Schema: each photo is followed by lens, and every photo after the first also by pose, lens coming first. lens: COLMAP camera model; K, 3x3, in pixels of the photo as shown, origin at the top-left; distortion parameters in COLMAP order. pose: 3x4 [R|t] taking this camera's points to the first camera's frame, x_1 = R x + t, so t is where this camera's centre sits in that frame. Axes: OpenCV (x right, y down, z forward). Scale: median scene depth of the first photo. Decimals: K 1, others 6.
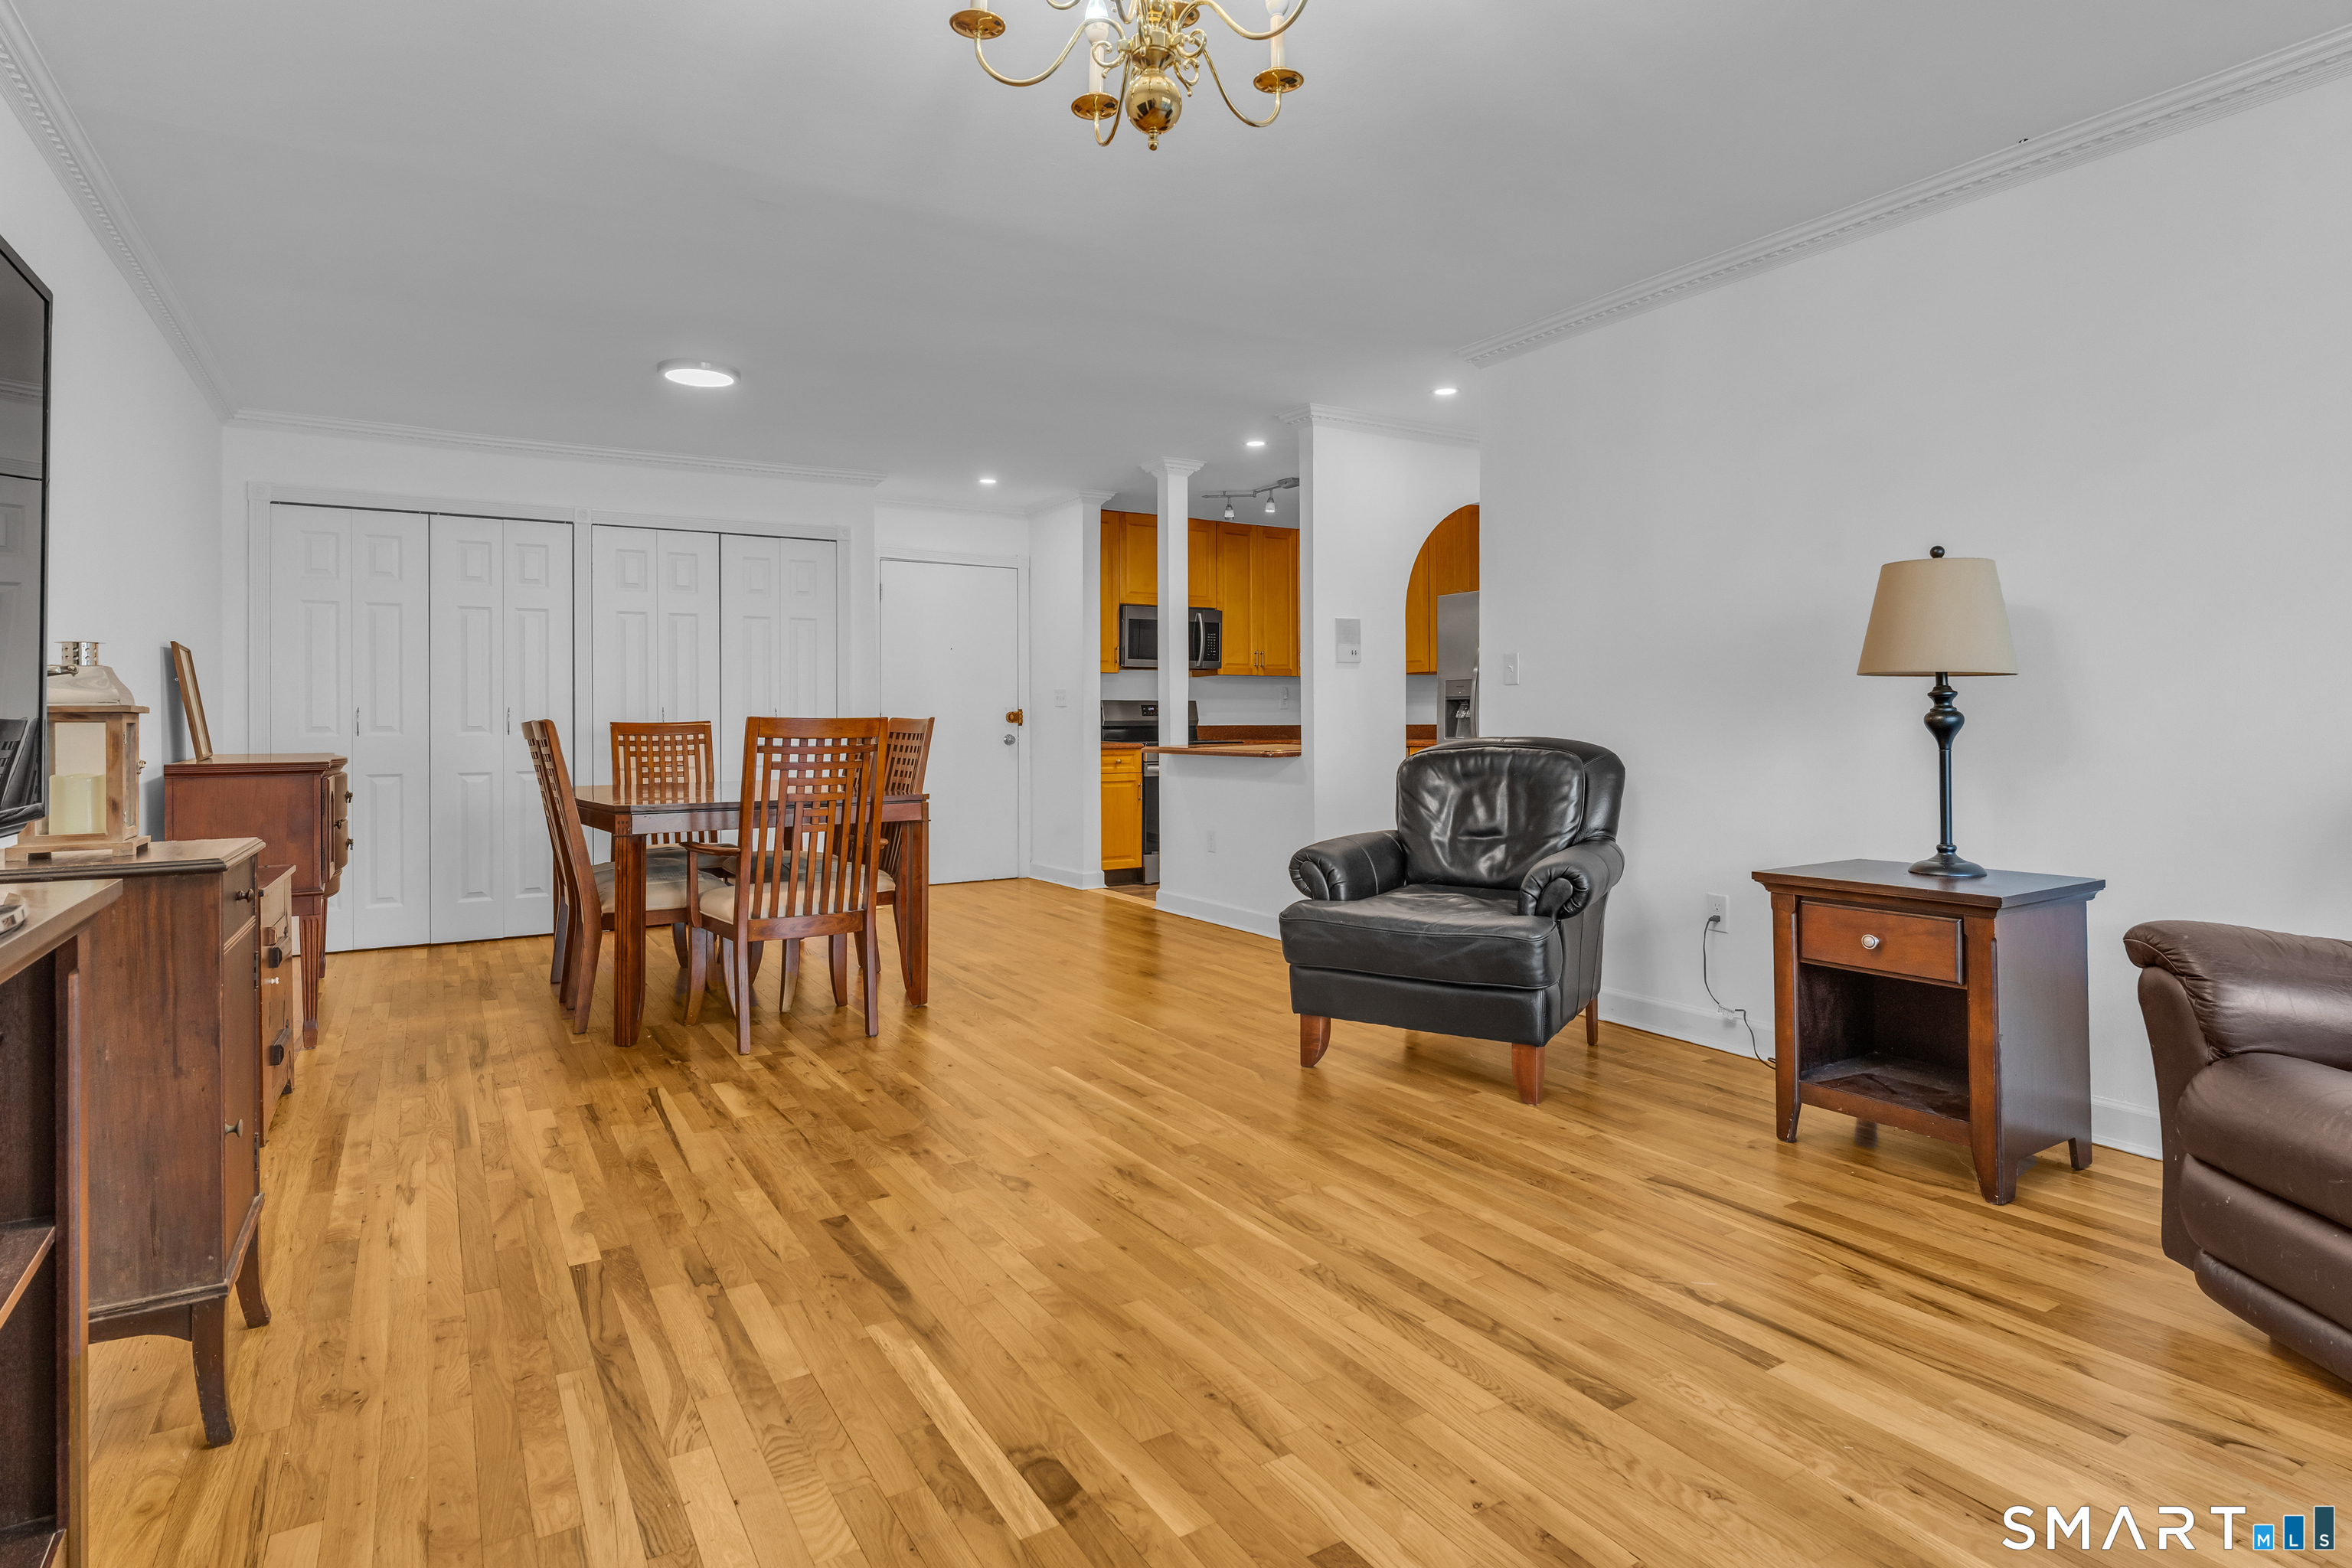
lens RADIAL K [[1239.7, 0, 1186.5], [0, 1239.7, 715.6], [0, 0, 1]] dist [0.000246, -0.000377]
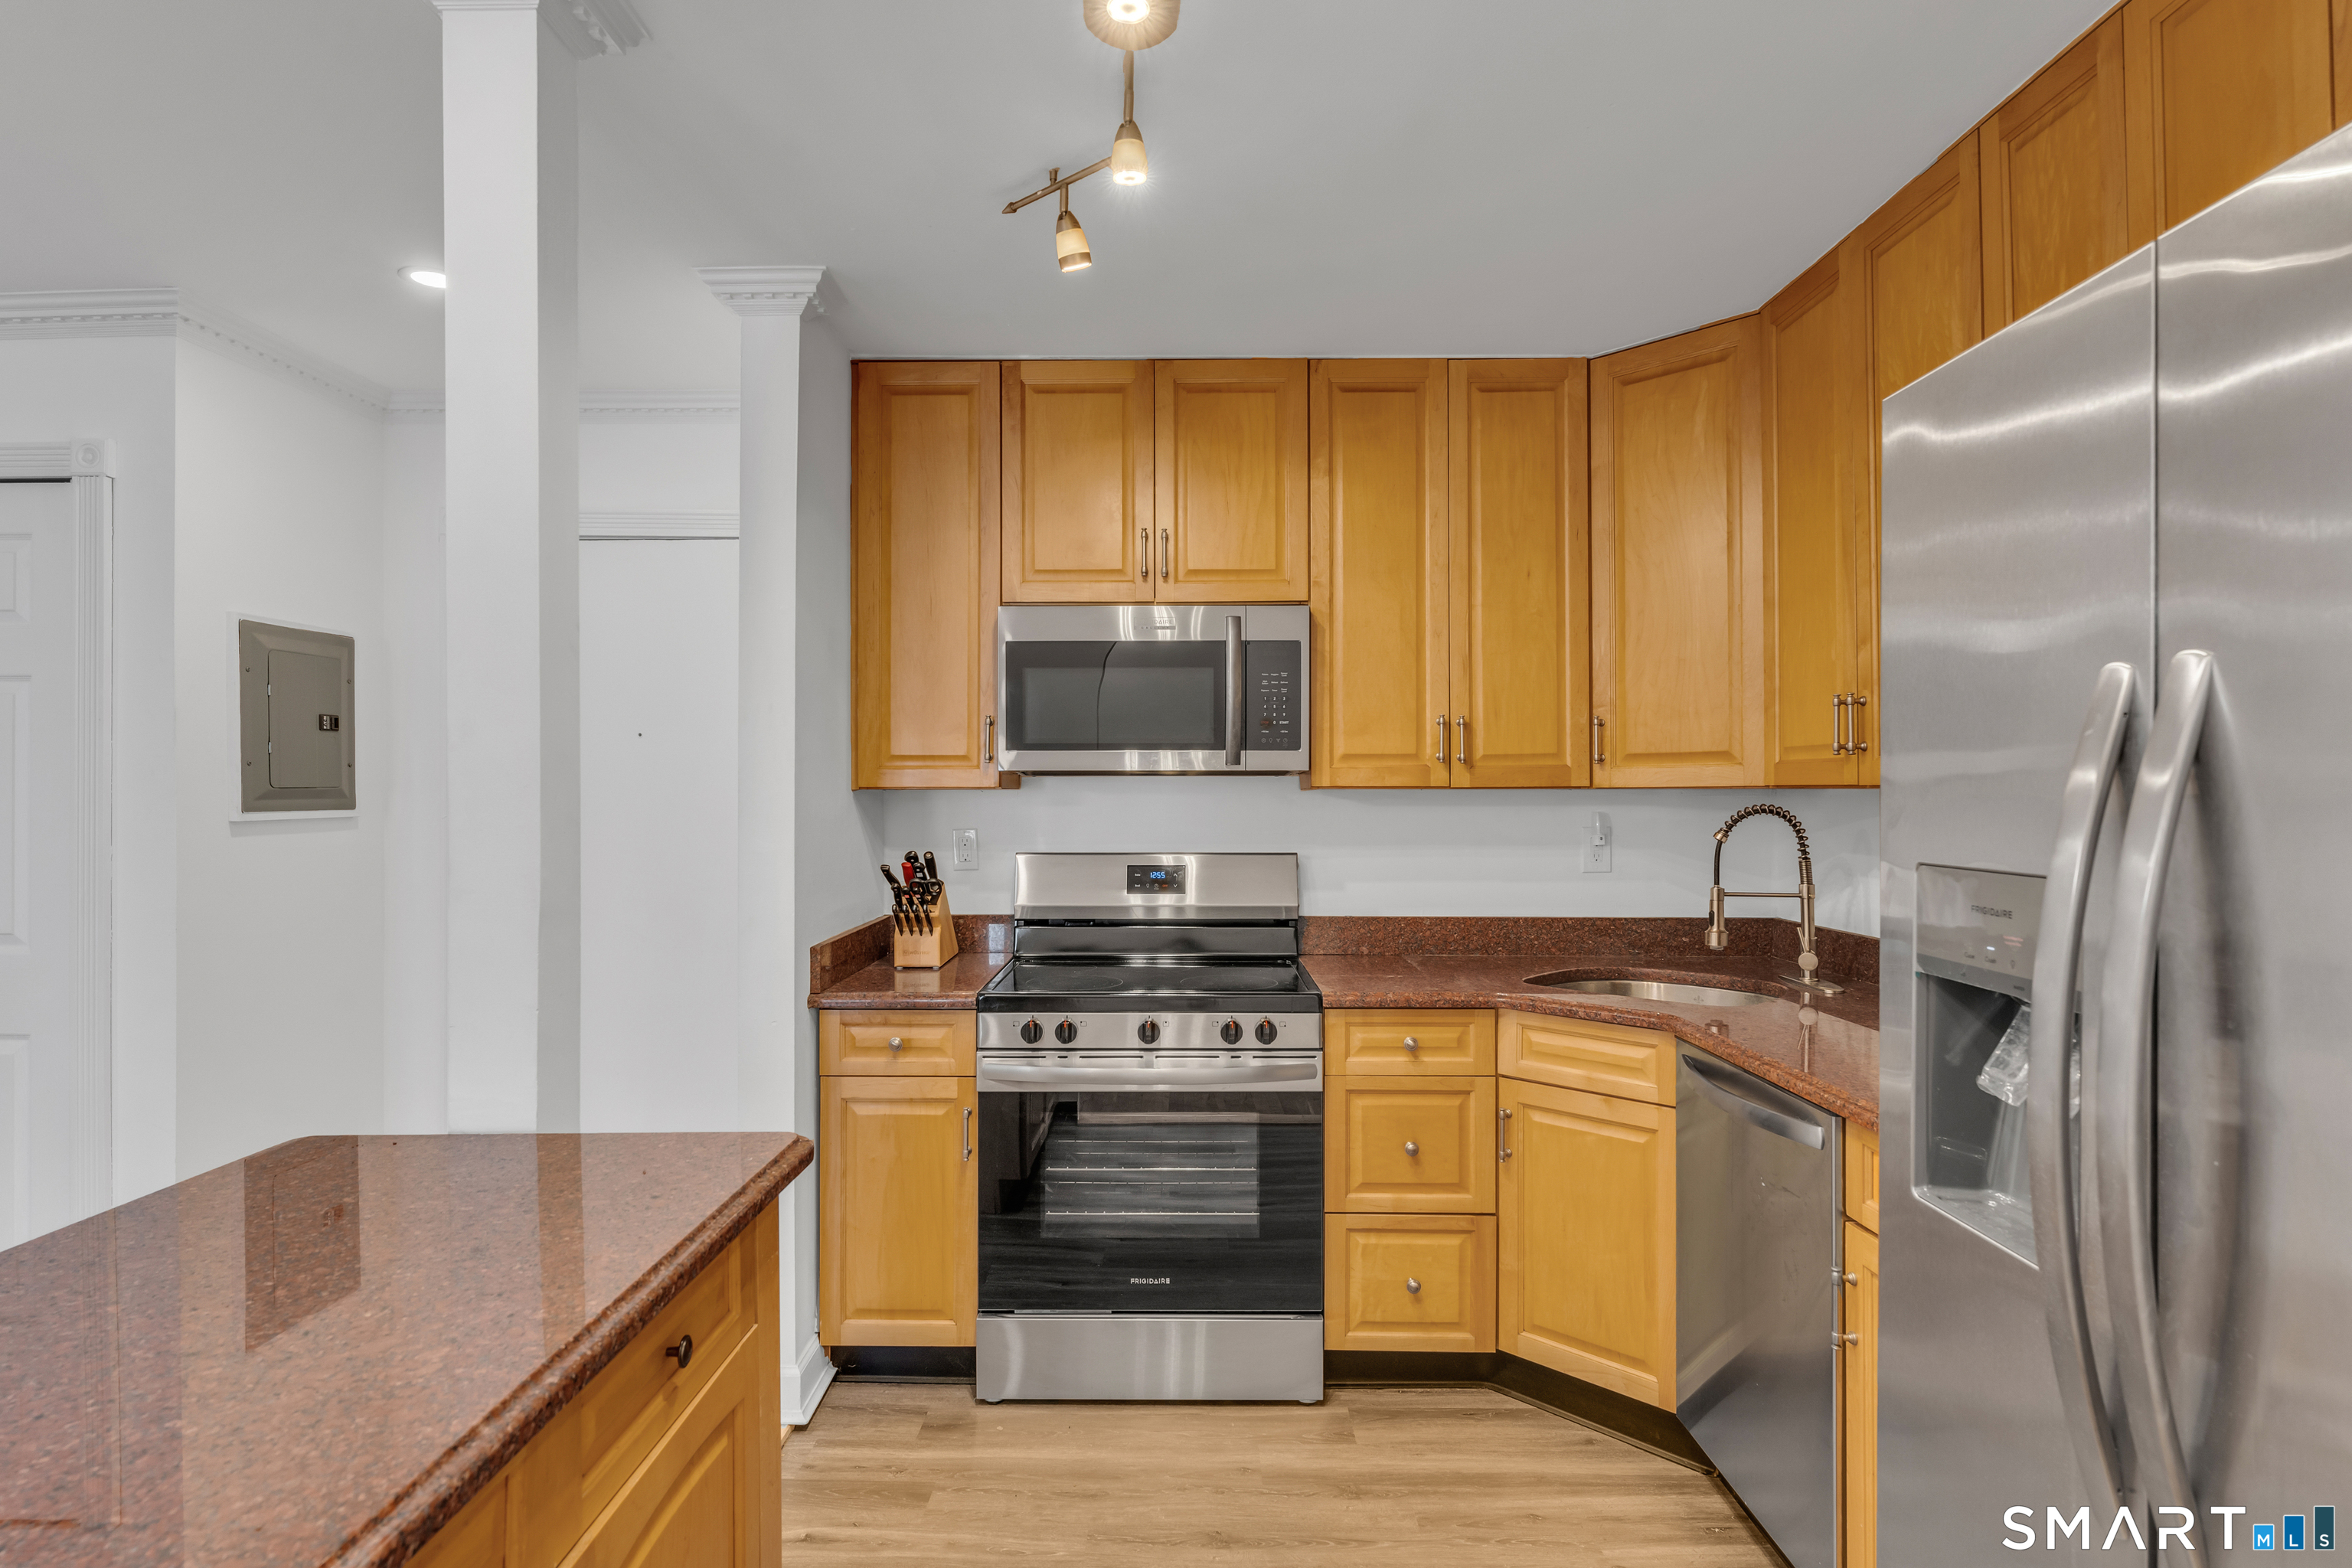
lens RADIAL K [[1228.8, 0, 1176.0], [0, 1228.8, 784.0], [0, 0, 1]] dist [0.000678, 0.000332]
pose [[0.843854, -0.000162, -0.536572, 0.407159], [0.000053, 1.000000, -0.000220, -0.075036], [0.536572, 0.000157, 0.843854, 1.513186]]
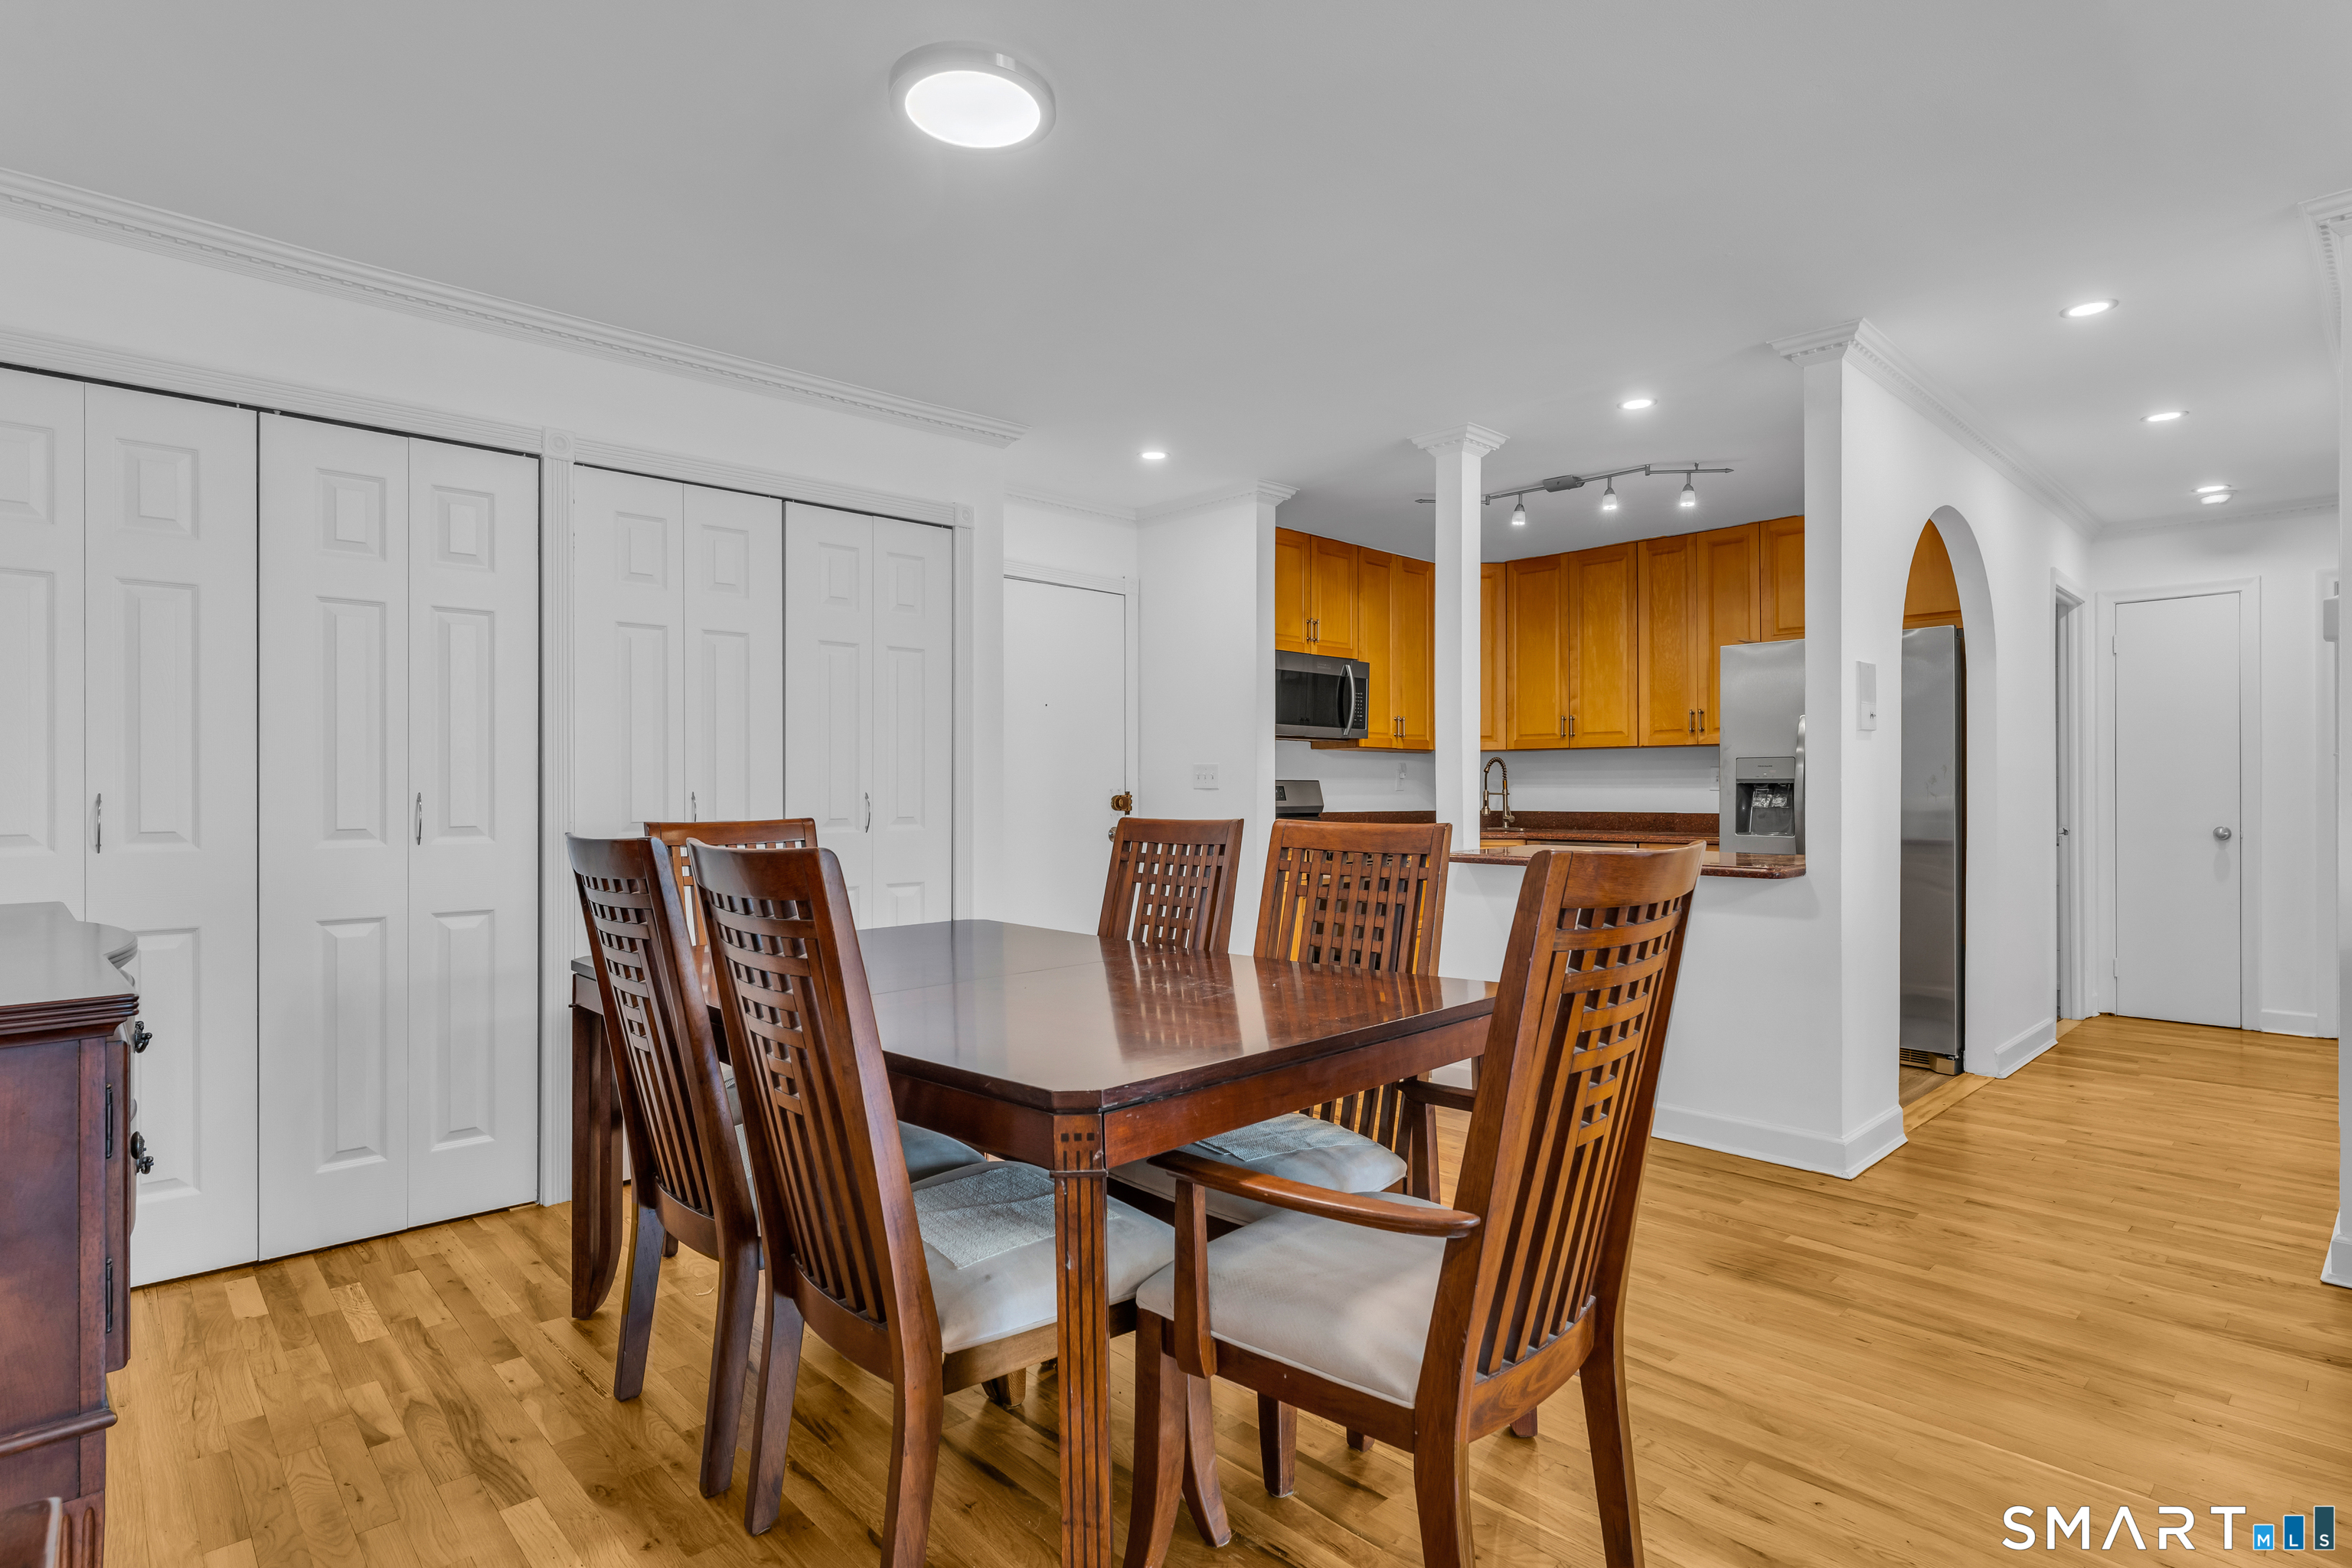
lens RADIAL K [[1186.9, 0, 1176.0], [0, 1186.9, 784.0], [0, 0, 1]] dist [0.001028, -0.000356]
pose [[0.979459, 0.005118, 0.201577, -0.517508], [-0.004659, 0.999985, -0.002751, -0.016513], [-0.201589, 0.001755, 0.979469, 0.683188]]
